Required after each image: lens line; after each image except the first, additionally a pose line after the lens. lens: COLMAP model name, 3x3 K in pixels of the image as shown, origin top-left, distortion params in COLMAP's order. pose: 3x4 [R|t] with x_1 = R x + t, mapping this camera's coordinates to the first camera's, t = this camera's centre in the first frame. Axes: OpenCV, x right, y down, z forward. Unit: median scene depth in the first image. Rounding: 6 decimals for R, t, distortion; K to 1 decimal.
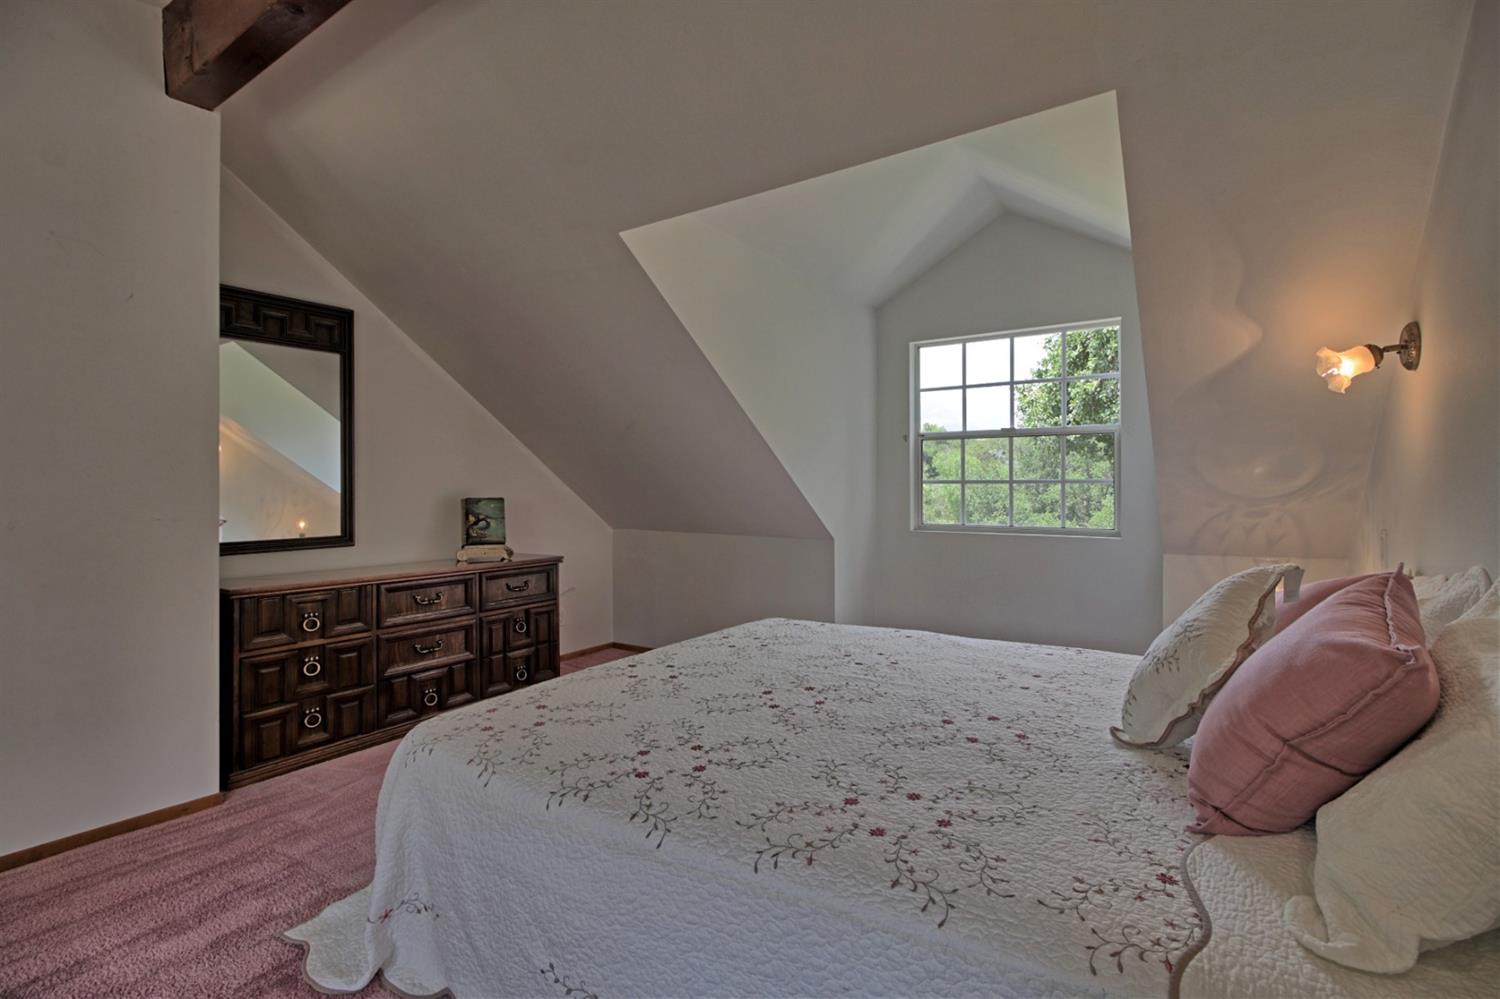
lens RADIAL K [[687.5, 0, 752.5], [0, 687.5, 486.4], [0, 0, 1]] dist [-0.007732, 0.001075]
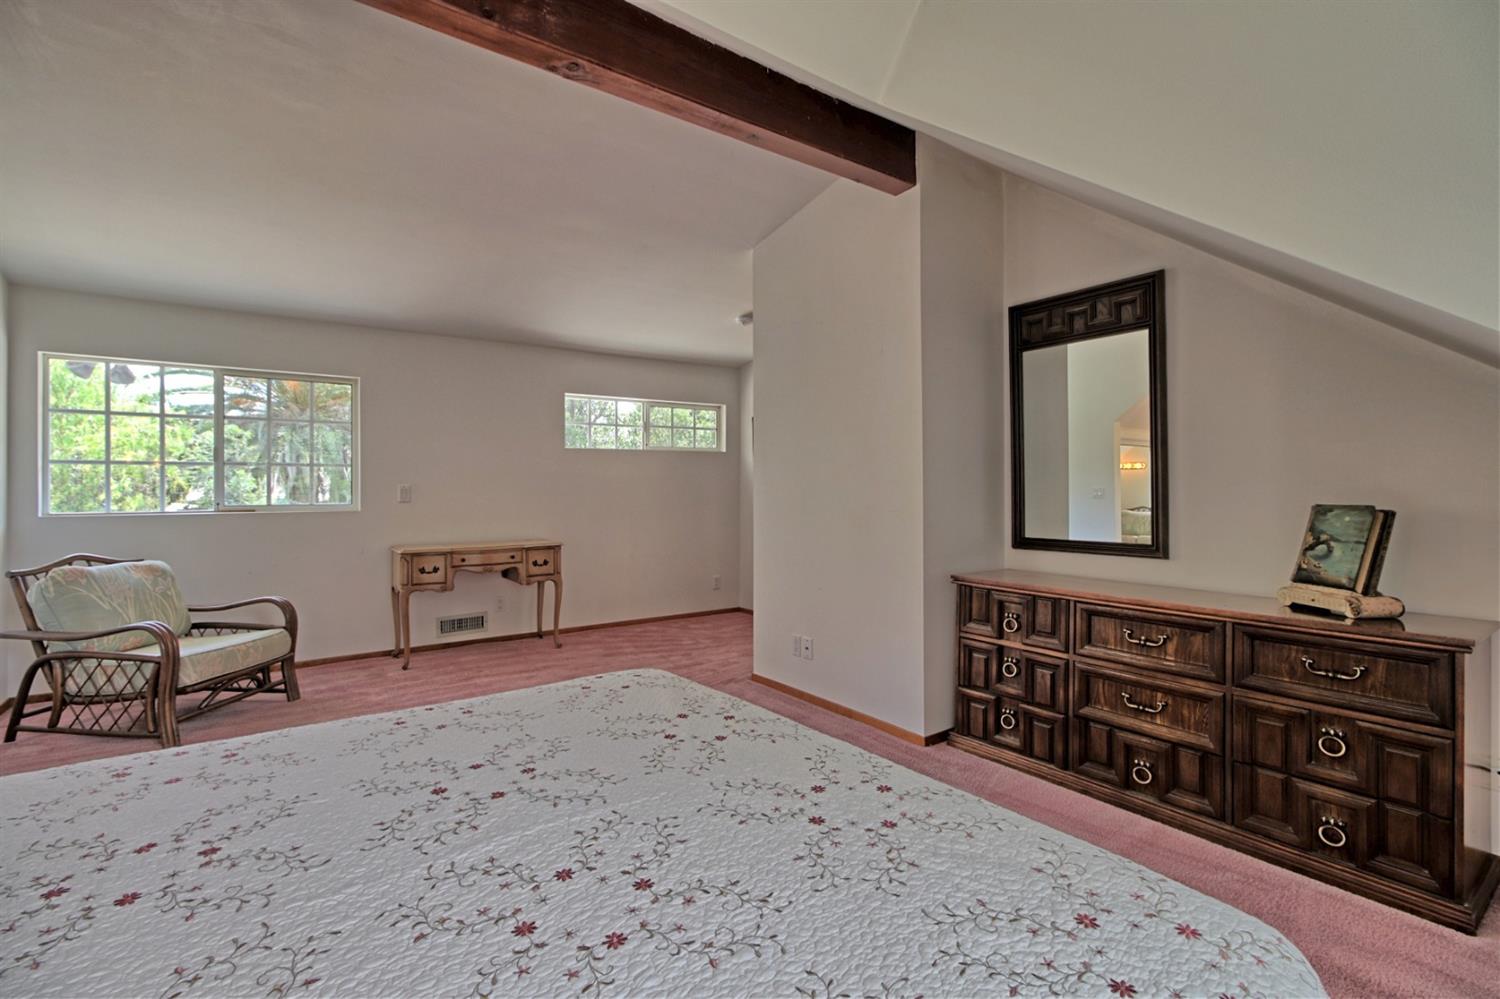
lens RADIAL K [[687.5, 0, 752.5], [0, 687.5, 486.4], [0, 0, 1]] dist [-0.007732, 0.001075]
pose [[-0.335052, -0.000013, -0.942200, 0.375773], [0.004401, 0.999989, -0.001579, -0.000097], [0.942189, -0.004675, -0.335048, 0.881656]]
